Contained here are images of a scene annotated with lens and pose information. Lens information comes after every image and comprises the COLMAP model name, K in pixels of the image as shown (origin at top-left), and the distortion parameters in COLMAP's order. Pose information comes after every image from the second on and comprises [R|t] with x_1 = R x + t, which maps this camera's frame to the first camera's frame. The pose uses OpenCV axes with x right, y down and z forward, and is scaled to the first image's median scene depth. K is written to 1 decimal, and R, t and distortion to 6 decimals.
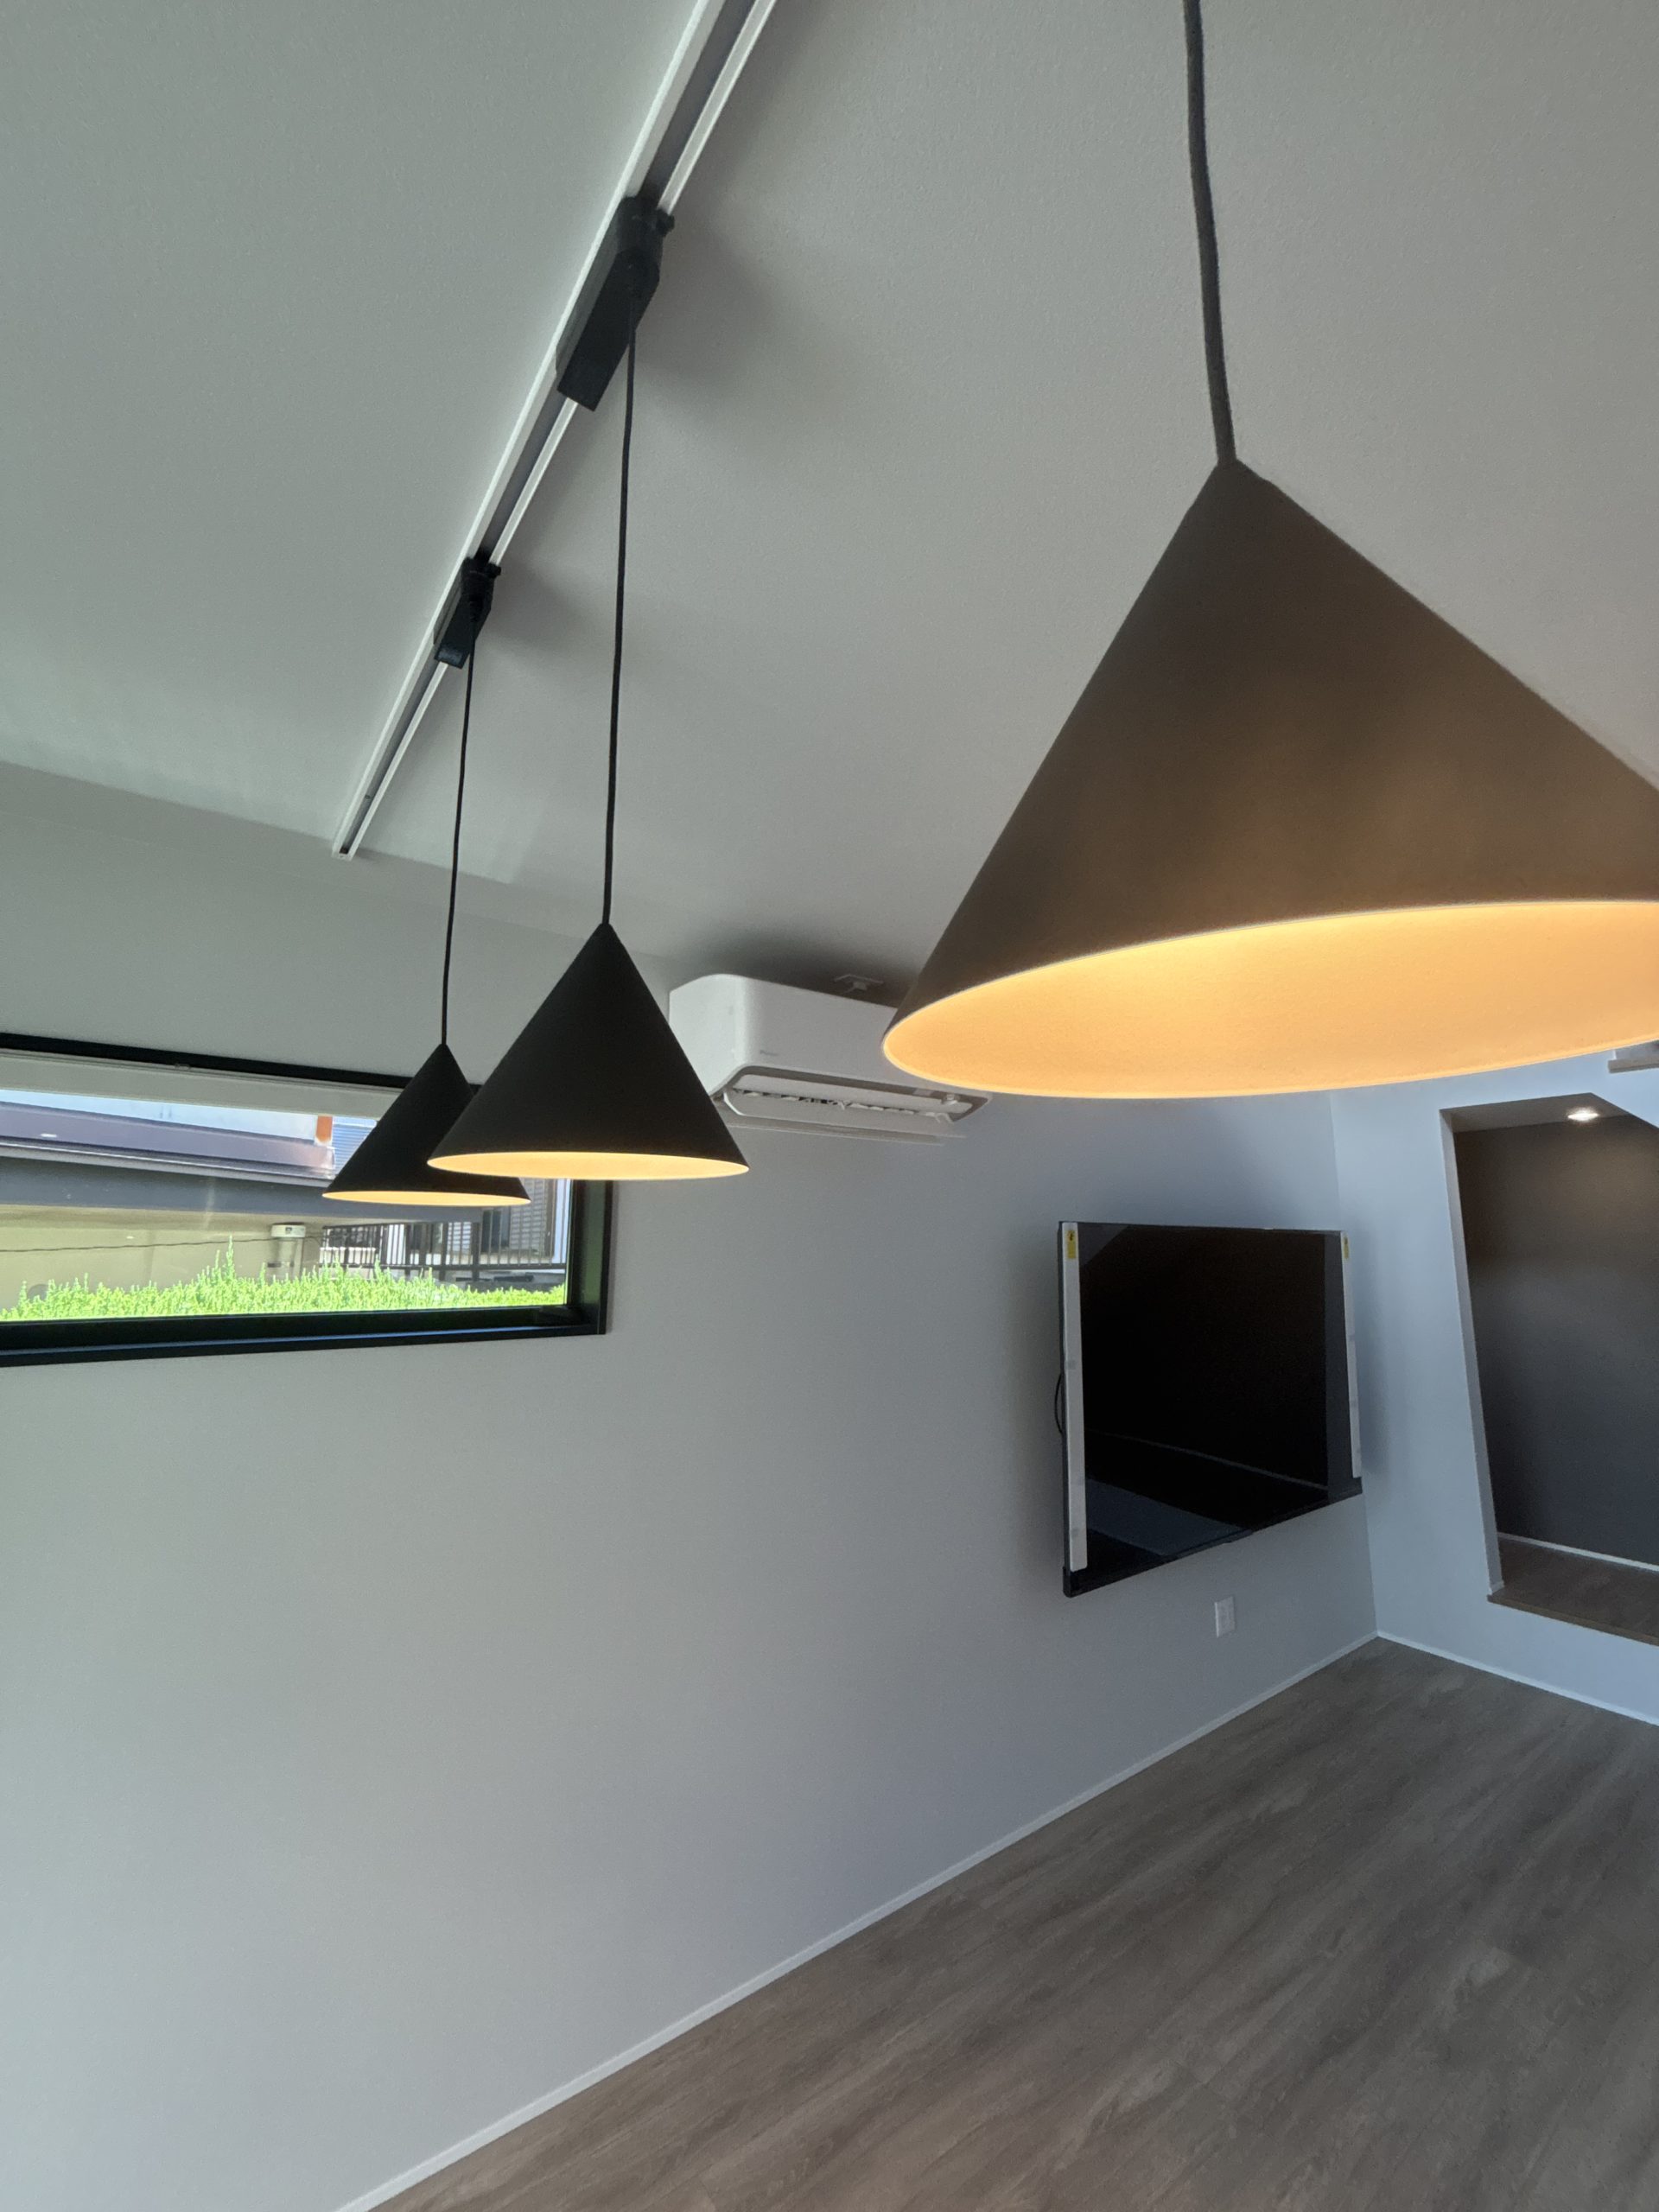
lens RADIAL K [[886.8, 0, 828.8], [0, 886.8, 1113.7], [0, 0, 1]] dist [0.010361, -0.000201]
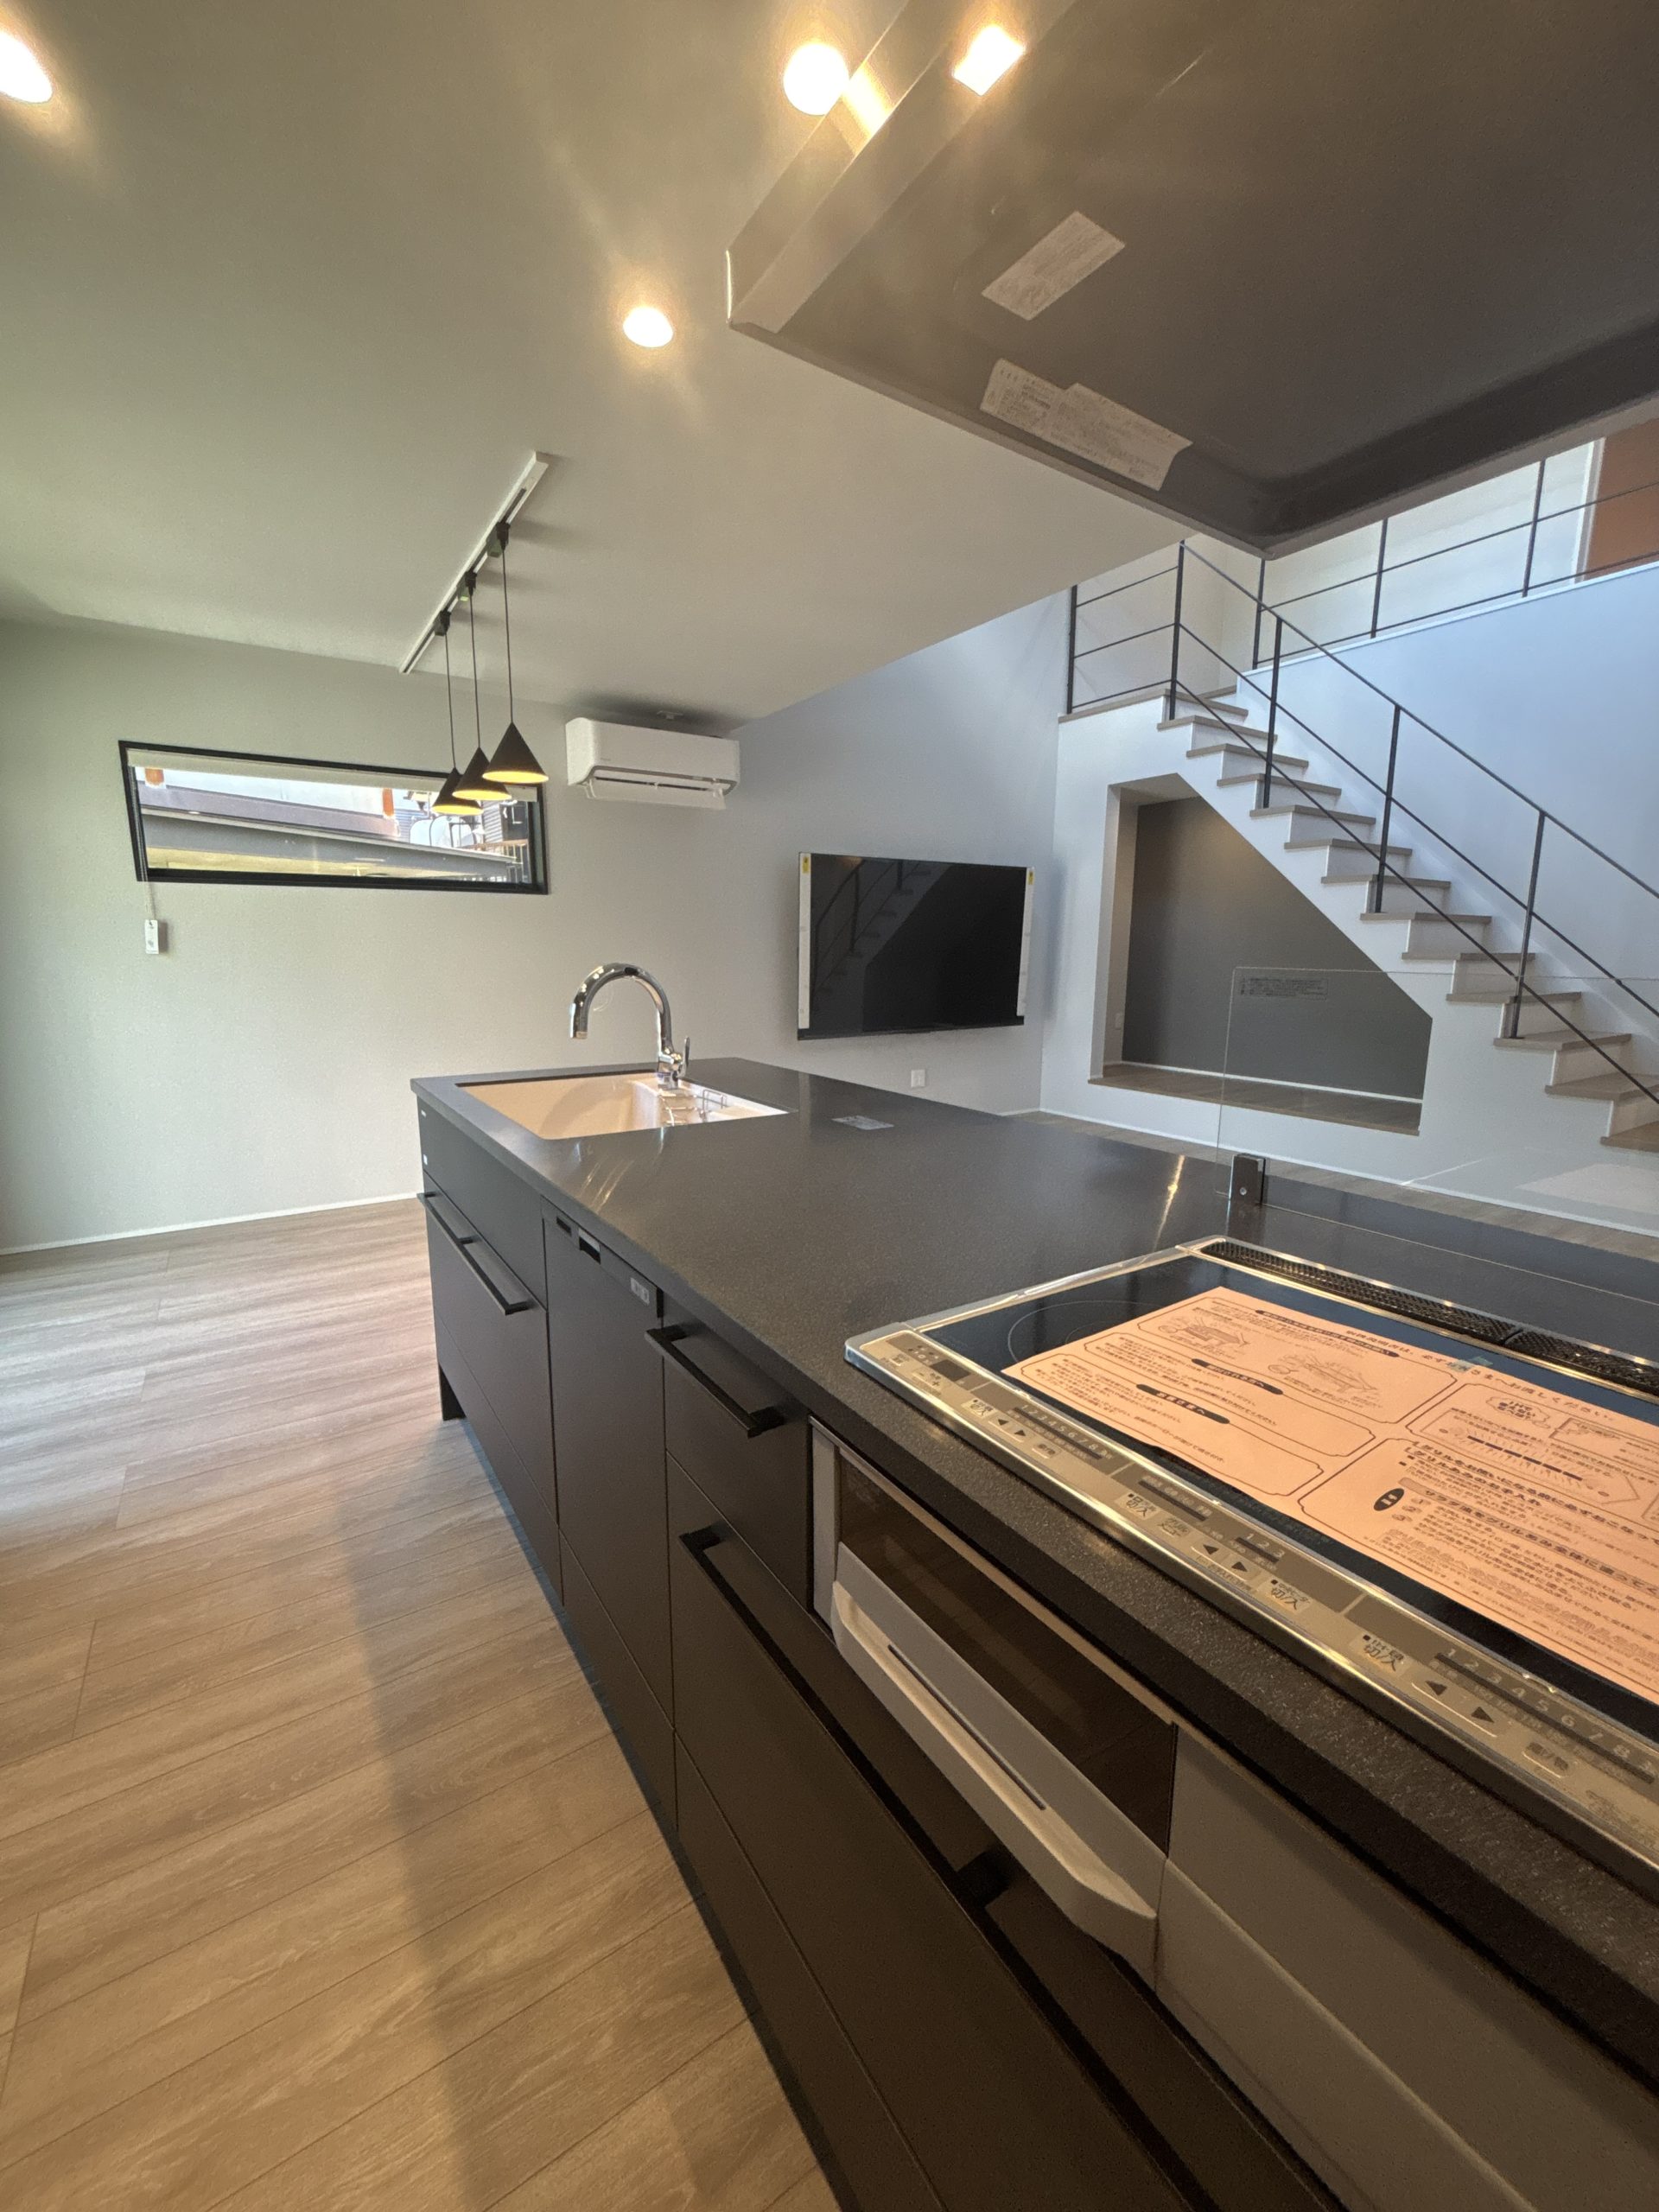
lens RADIAL K [[886.8, 0, 828.8], [0, 886.8, 1113.7], [0, 0, 1]] dist [0.010361, -0.000201]
pose [[0.998201, 0.015965, -0.057787, 0.434607], [0.004437, 0.941576, 0.336772, 0.013210], [0.059787, -0.336423, 0.939811, -0.917878]]
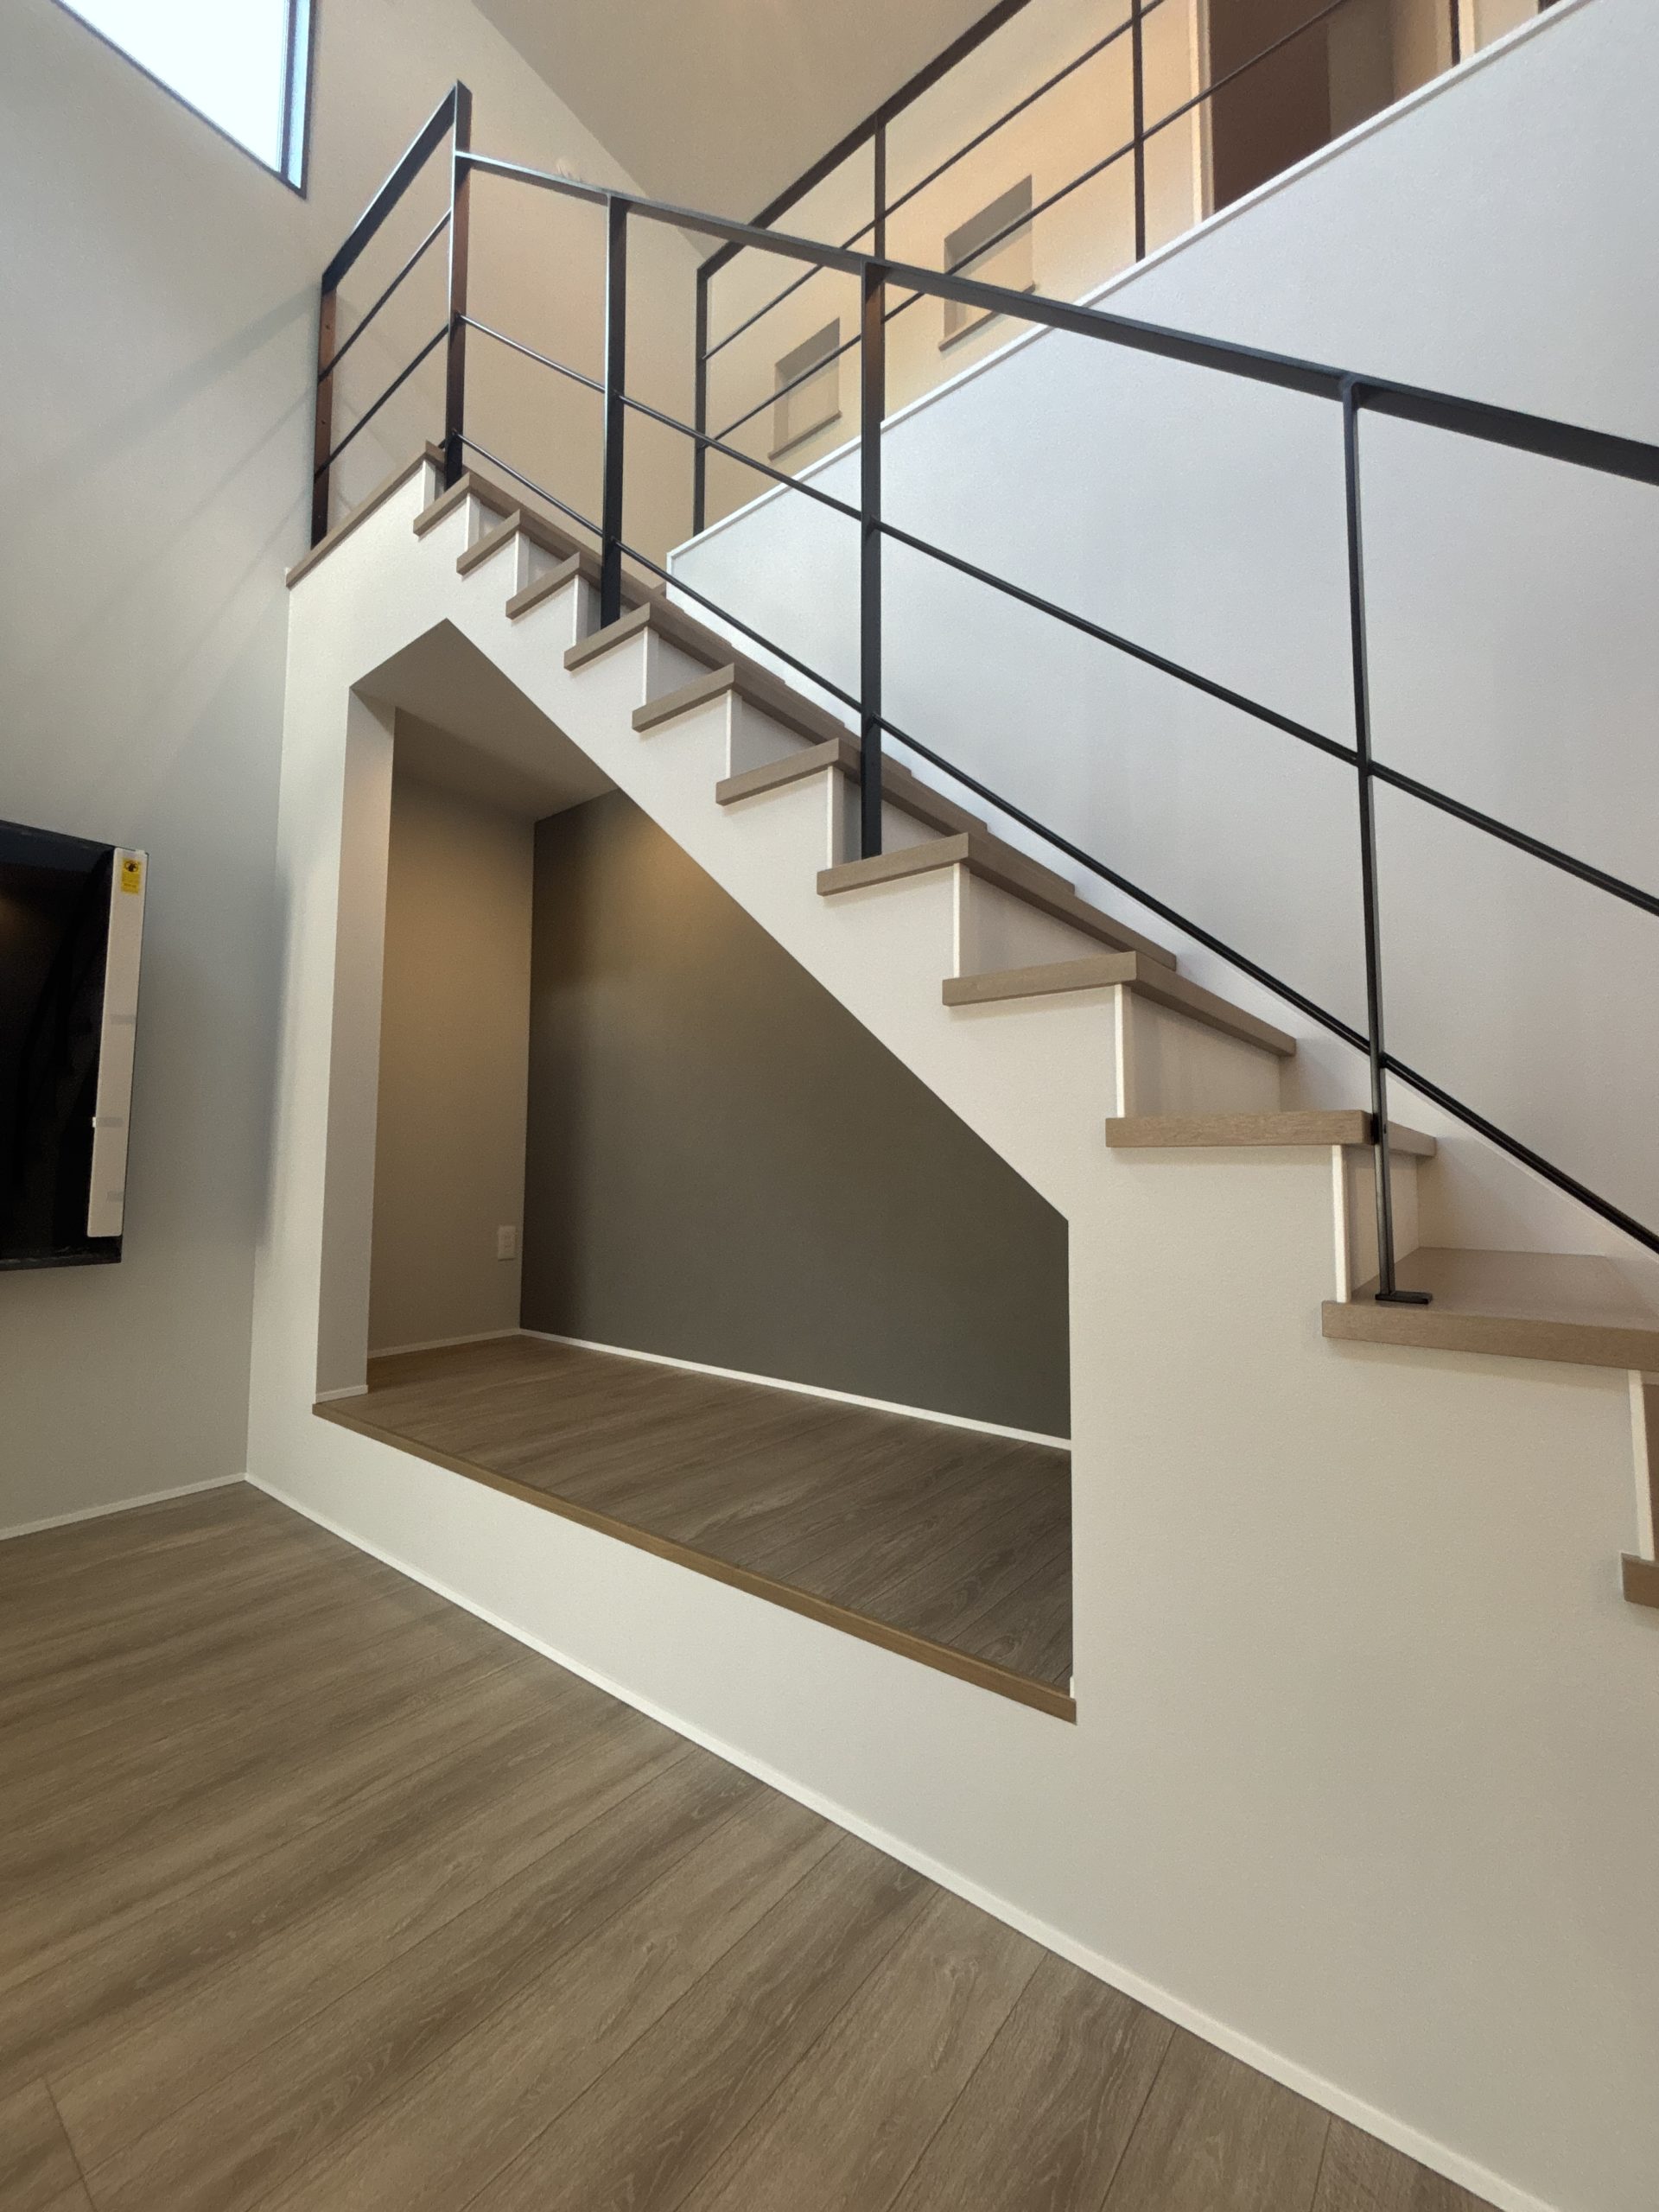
lens RADIAL K [[886.8, 0, 828.8], [0, 886.8, 1113.7], [0, 0, 1]] dist [0.010361, -0.000201]
pose [[0.964710, 0.024169, 0.262201, 1.226362], [-0.049956, 0.994493, 0.092130, 0.322485], [-0.258531, -0.101978, 0.960605, 0.381556]]
